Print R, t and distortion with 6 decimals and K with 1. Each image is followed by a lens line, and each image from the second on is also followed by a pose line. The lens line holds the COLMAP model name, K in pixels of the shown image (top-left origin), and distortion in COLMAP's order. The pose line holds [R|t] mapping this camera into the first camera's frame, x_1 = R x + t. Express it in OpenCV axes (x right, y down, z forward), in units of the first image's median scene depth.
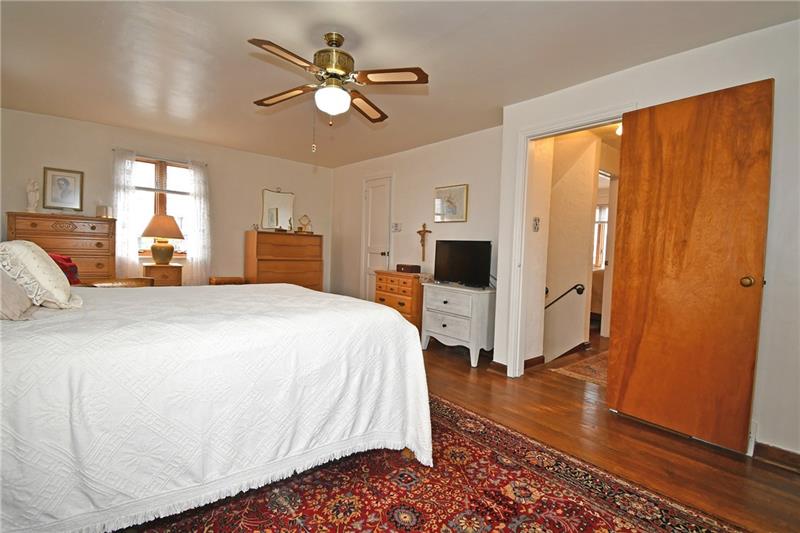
lens RADIAL K [[379.5, 0, 400.0], [0, 379.5, 266.5], [0, 0, 1]] dist [-0.002598, -0.000657]
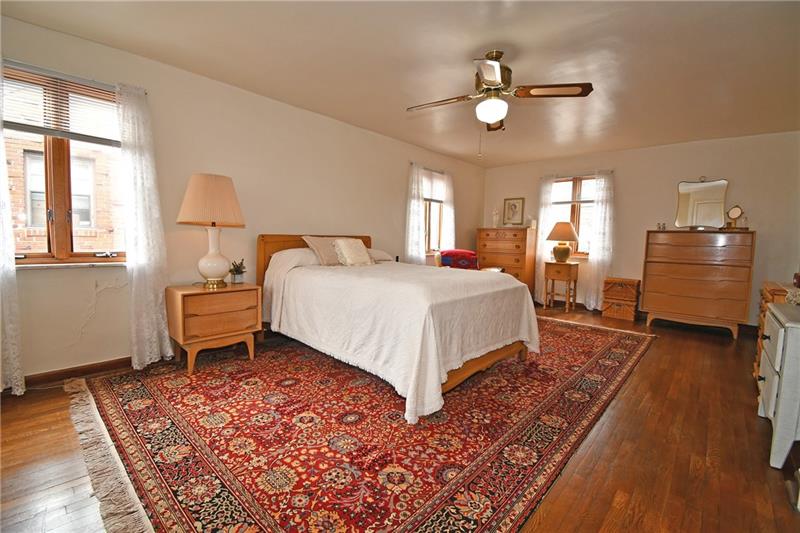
lens RADIAL K [[358.3, 0, 399.9], [0, 358.3, 264.1], [0, 0, 1]] dist [0.023387, -0.024123]
pose [[0.130878, 0.030881, -0.990917, 0.870049], [-0.065570, 0.997596, 0.022429, 0.016065], [0.989228, 0.062039, 0.132589, 0.604012]]
